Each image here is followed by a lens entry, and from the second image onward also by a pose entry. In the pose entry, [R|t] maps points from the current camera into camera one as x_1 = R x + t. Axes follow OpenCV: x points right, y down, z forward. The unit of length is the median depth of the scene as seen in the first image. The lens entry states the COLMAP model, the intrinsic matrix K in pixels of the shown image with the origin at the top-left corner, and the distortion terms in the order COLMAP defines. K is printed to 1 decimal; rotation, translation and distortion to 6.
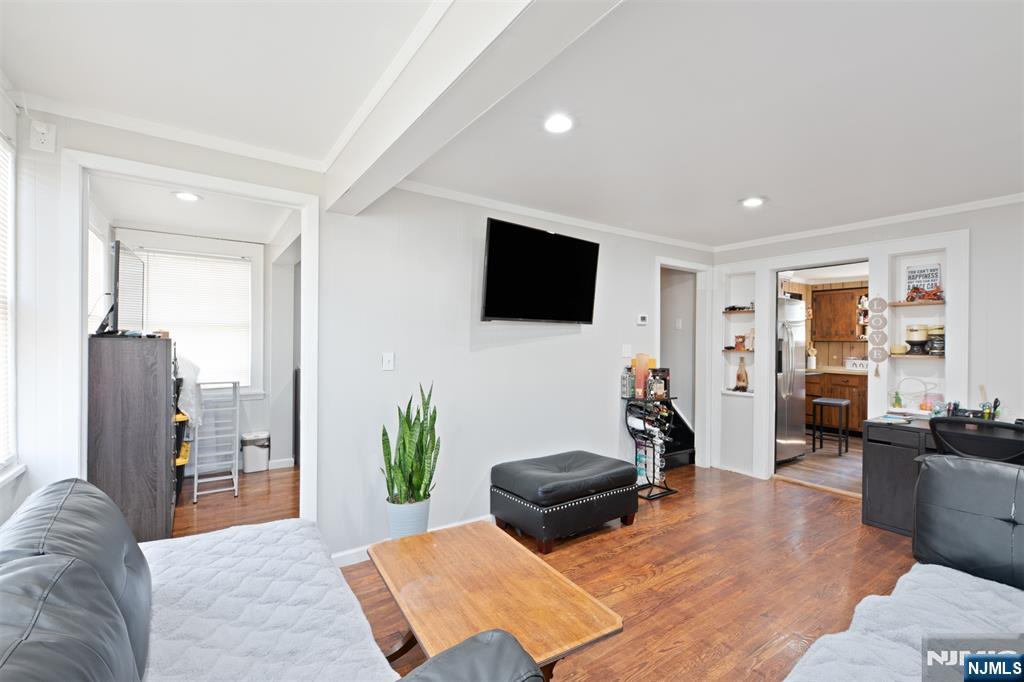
lens RADIAL K [[451.2, 0, 513.4], [0, 451.2, 343.4], [0, 0, 1]] dist [-0.000238, -0.003746]
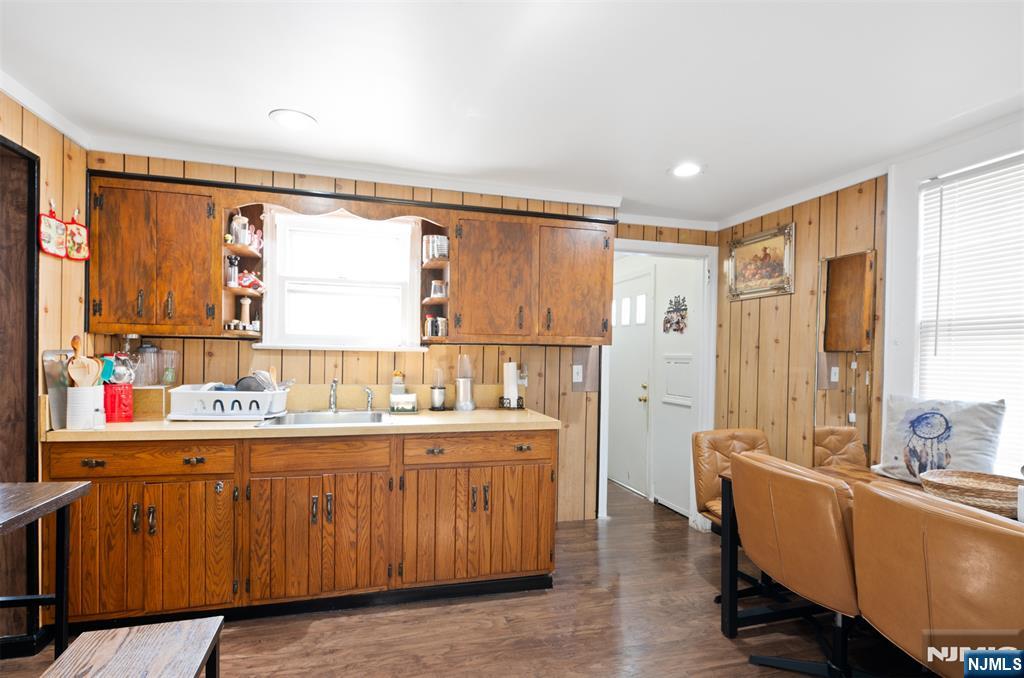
lens RADIAL K [[451.2, 0, 477.9], [0, 451.2, 355.5], [0, 0, 1]] dist [-0.000238, -0.003746]
pose [[0.352938, -0.018382, 0.935466, 0.481271], [-0.007117, 0.999725, 0.022330, 0.001248], [-0.935620, -0.014539, 0.352710, 0.660293]]
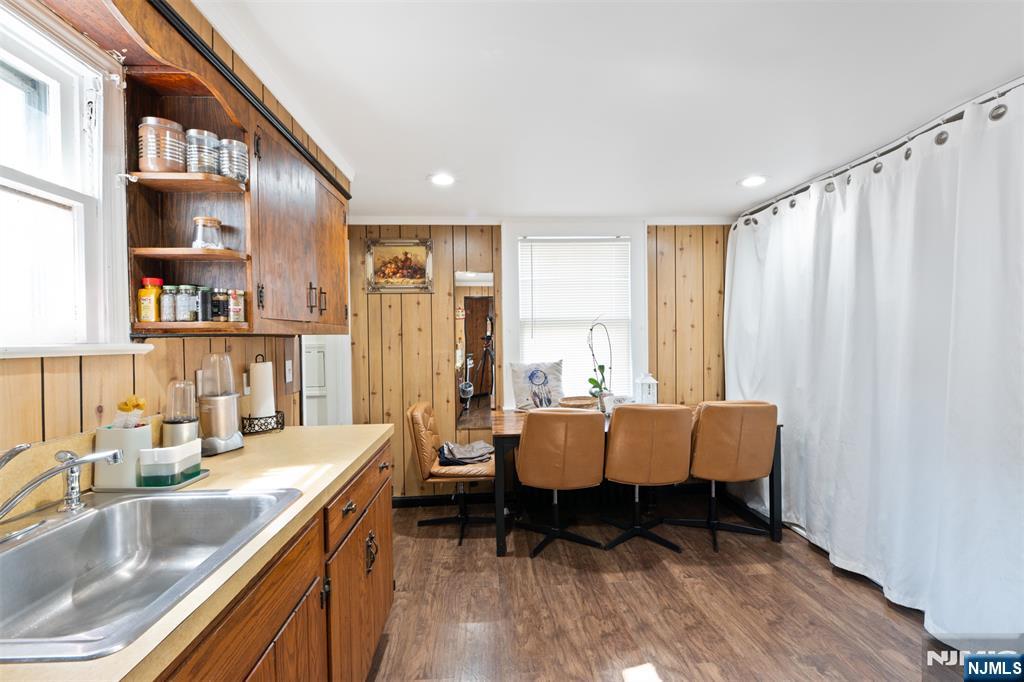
lens RADIAL K [[451.2, 0, 509.7], [0, 451.2, 340.8], [0, 0, 1]] dist [-0.000238, -0.003746]
pose [[-0.848964, -0.006335, 0.528412, 0.576007], [0.003629, 0.999835, 0.017818, -0.000320], [-0.528437, 0.017045, -0.848801, 0.873942]]
